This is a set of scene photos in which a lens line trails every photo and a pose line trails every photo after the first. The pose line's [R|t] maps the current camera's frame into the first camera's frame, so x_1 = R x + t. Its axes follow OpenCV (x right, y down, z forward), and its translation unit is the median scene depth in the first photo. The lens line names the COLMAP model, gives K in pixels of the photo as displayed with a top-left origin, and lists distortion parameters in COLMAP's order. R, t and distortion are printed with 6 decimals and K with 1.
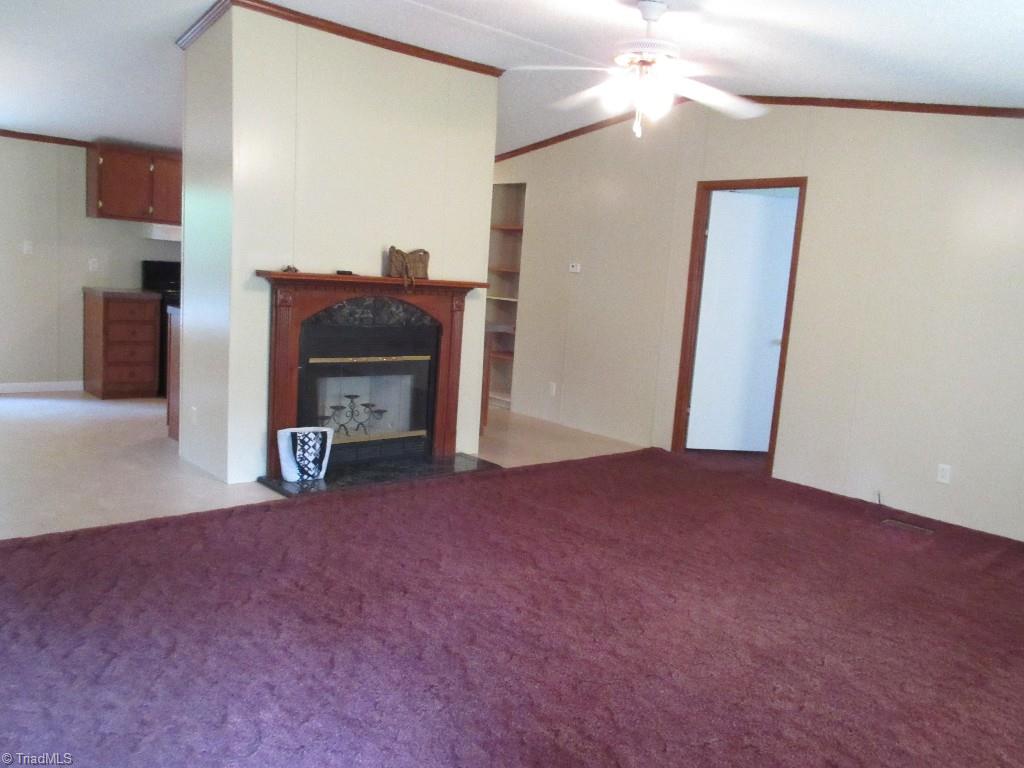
lens RADIAL K [[803.3, 0, 512.0], [0, 803.3, 384.0], [0, 0, 1]] dist [0.009660, 0.003226]
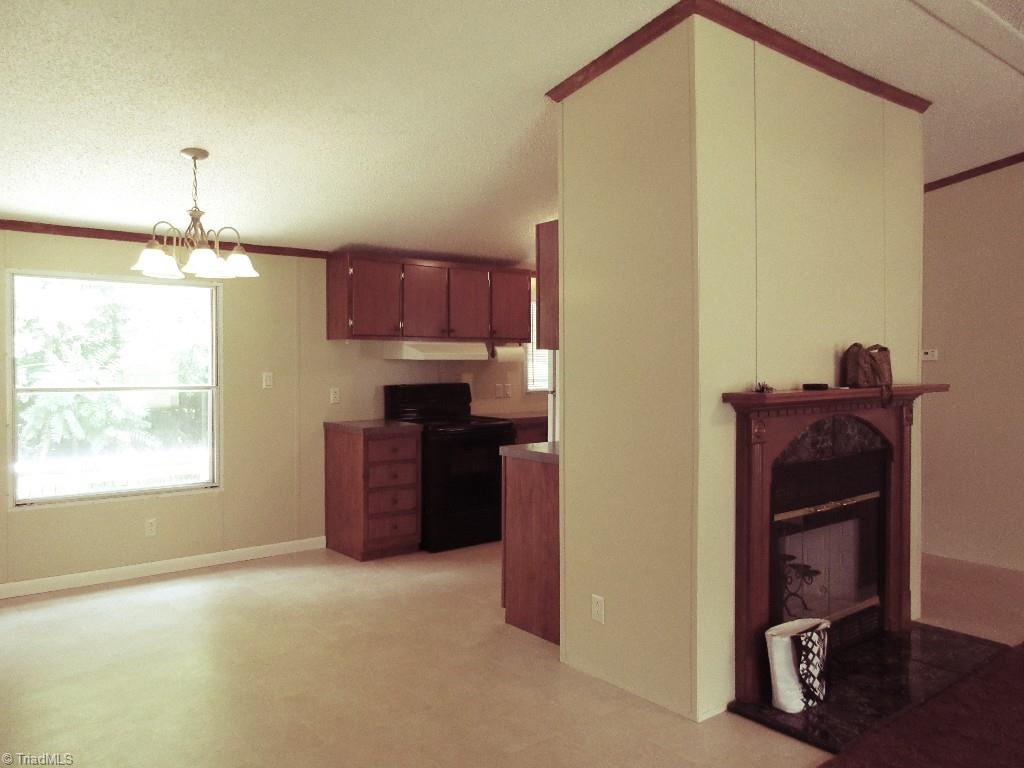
lens RADIAL K [[758.8, 0, 512.0], [0, 758.8, 384.0], [0, 0, 1]] dist [-0.004677, 0.001431]
pose [[0.995973, -0.074317, -0.050149, -0.406405], [0.068203, 0.991112, -0.114219, -0.078506], [0.058192, 0.110339, 0.992189, 0.316575]]
